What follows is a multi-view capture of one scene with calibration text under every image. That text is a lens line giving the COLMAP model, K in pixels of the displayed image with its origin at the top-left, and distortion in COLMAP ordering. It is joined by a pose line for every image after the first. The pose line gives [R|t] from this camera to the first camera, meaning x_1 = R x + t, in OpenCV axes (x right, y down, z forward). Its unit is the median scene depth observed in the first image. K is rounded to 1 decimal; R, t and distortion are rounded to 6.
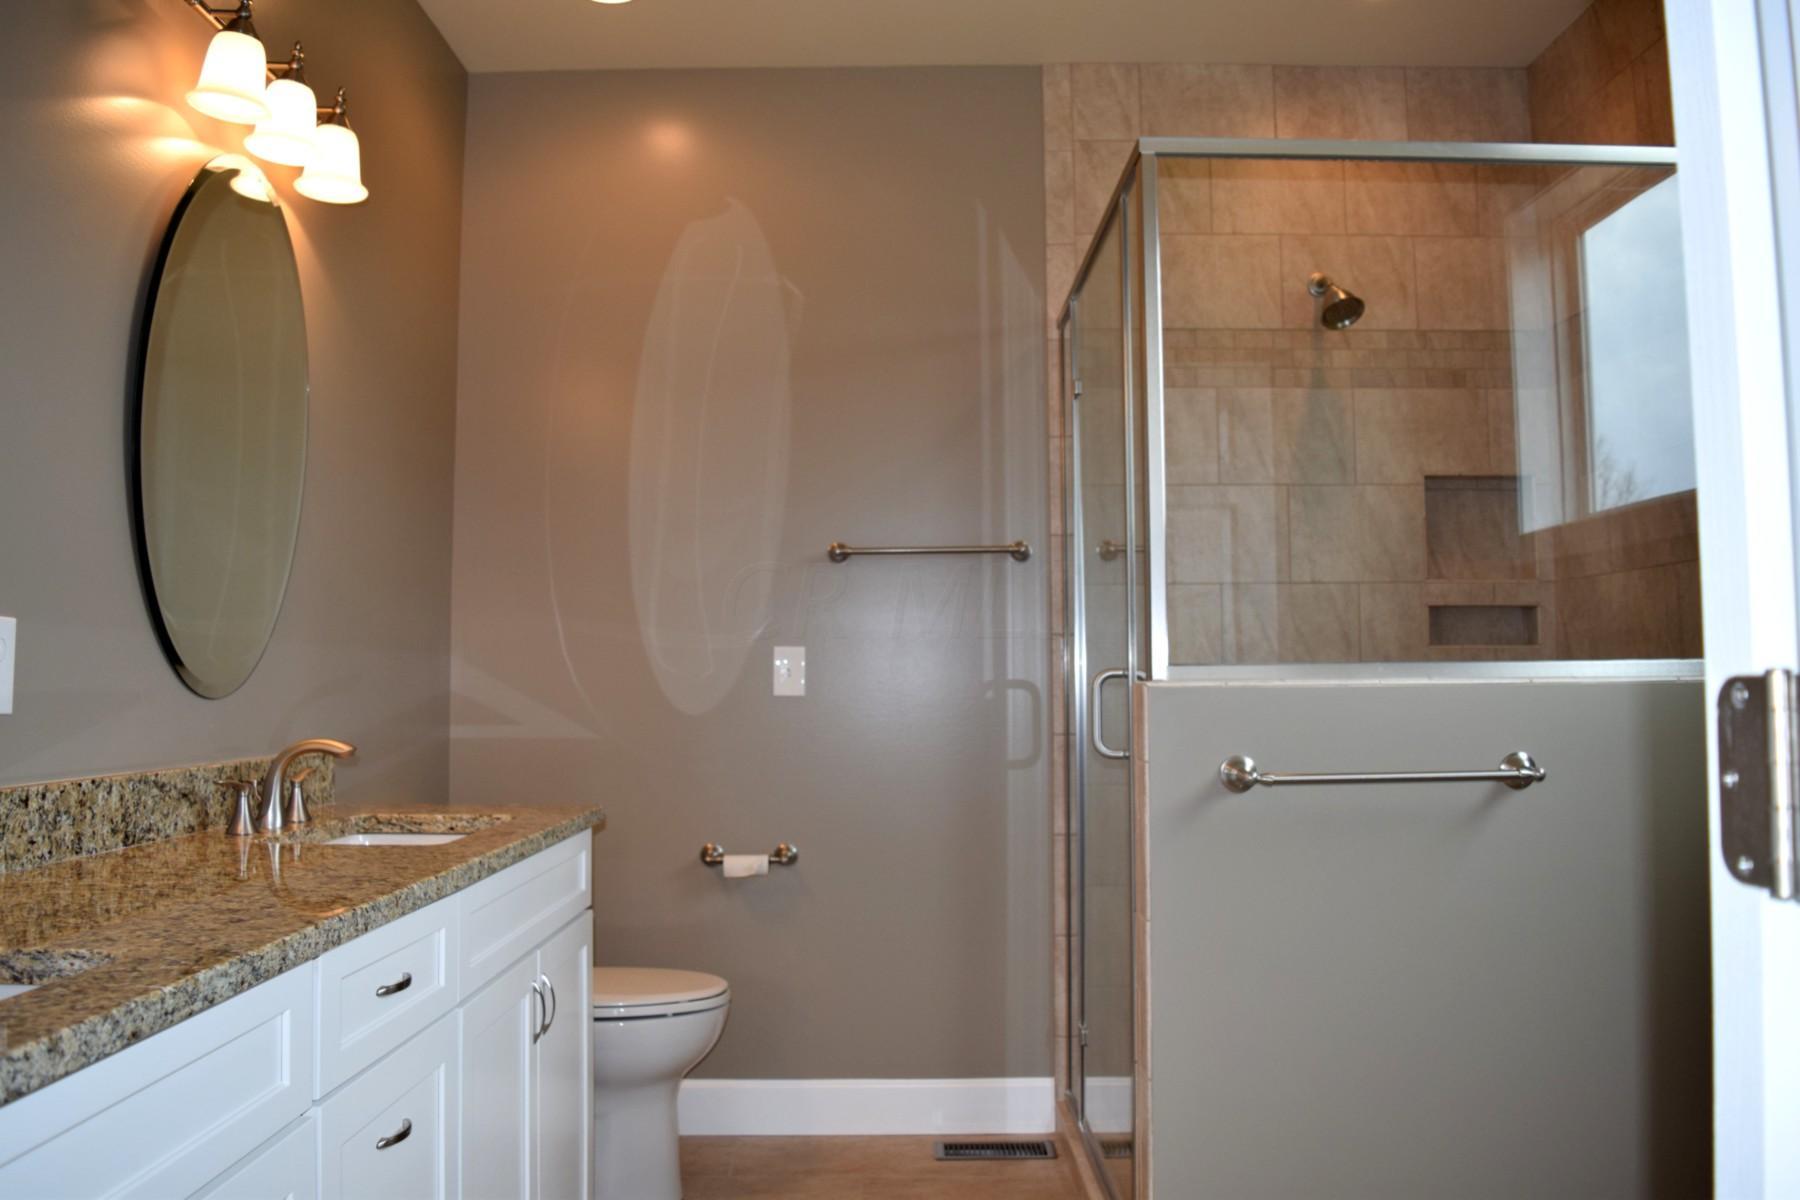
lens RADIAL K [[1414.3, 0, 897.2], [0, 1414.3, 590.1], [0, 0, 1]] dist [-0.099229, 0.039066]
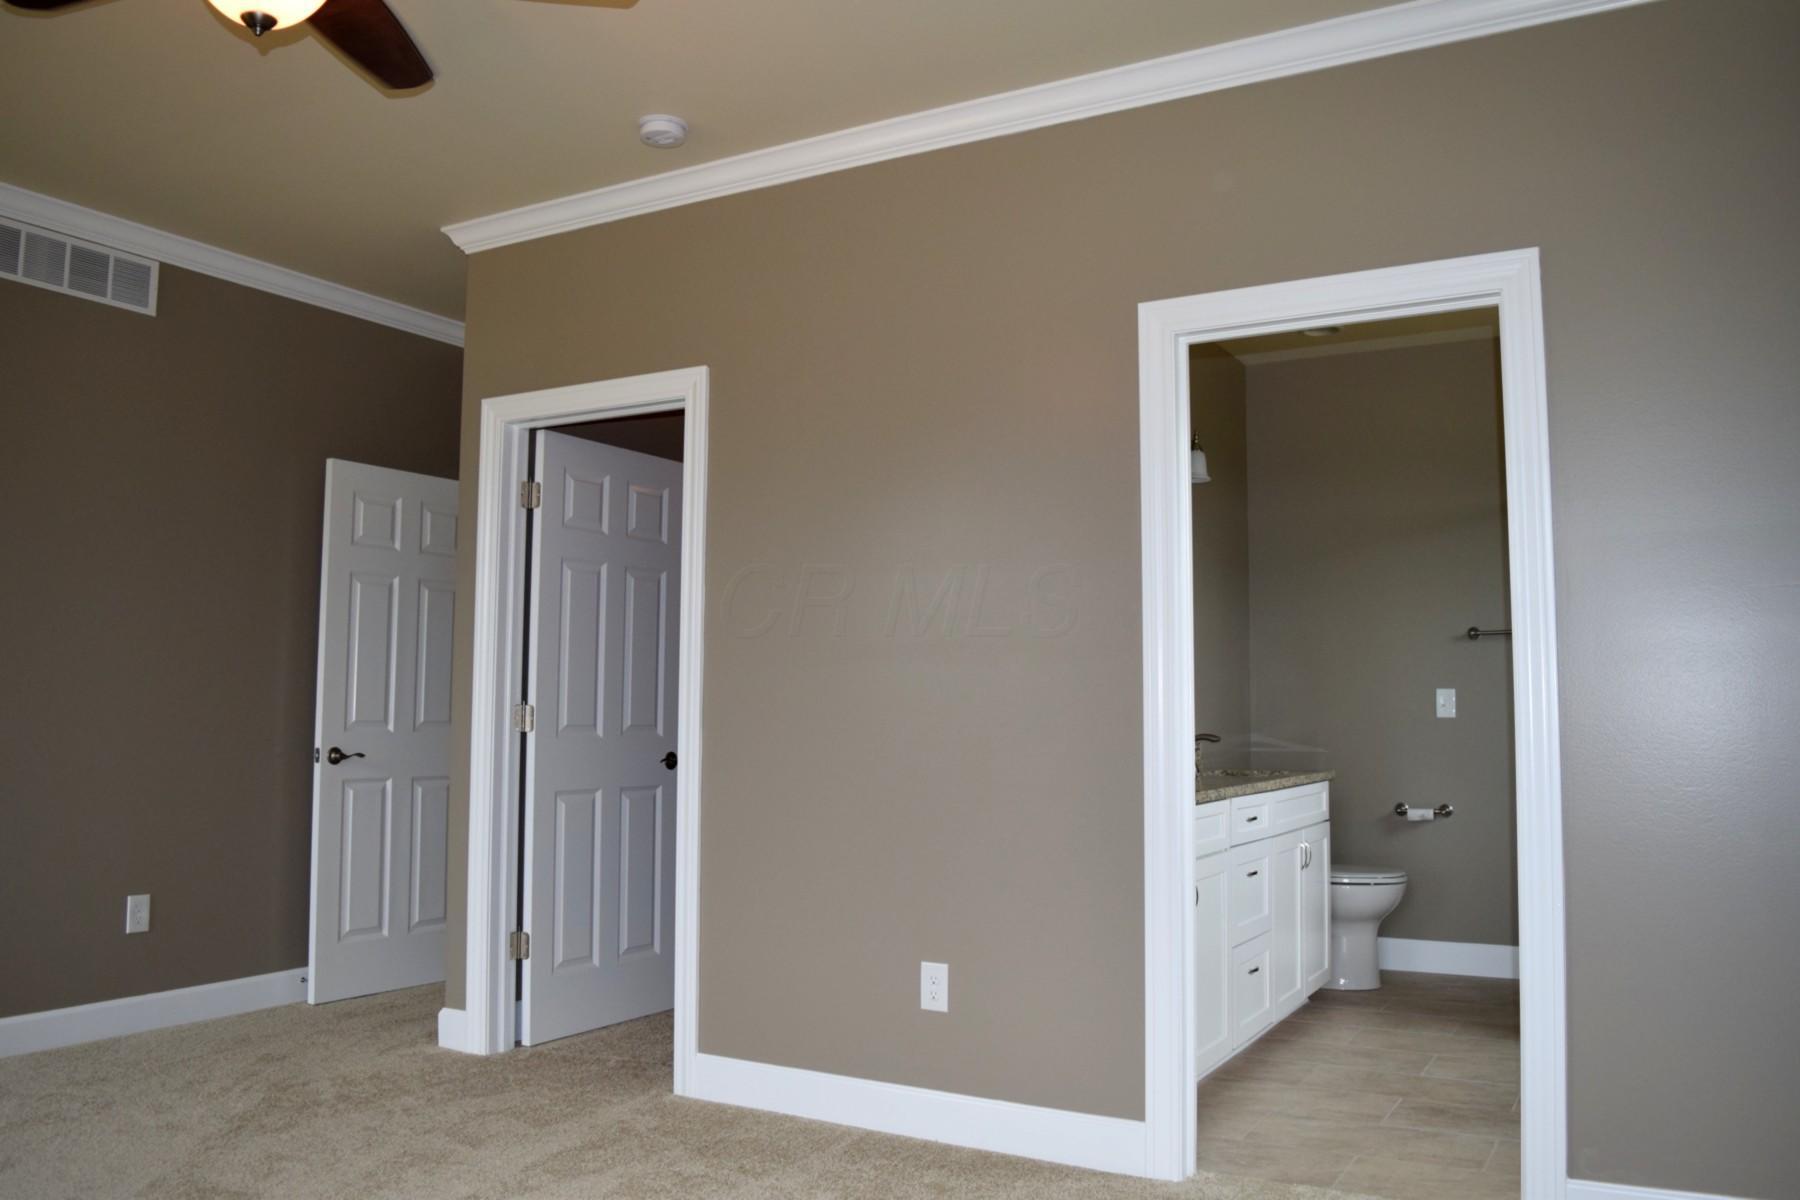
lens RADIAL K [[1414.3, 0, 897.2], [0, 1414.3, 590.1], [0, 0, 1]] dist [-0.099229, 0.039066]
pose [[0.867244, -0.028822, -0.497048, 0.229303], [0.016939, 0.999453, -0.028400, -0.051566], [0.497595, 0.016210, 0.867258, -0.963089]]
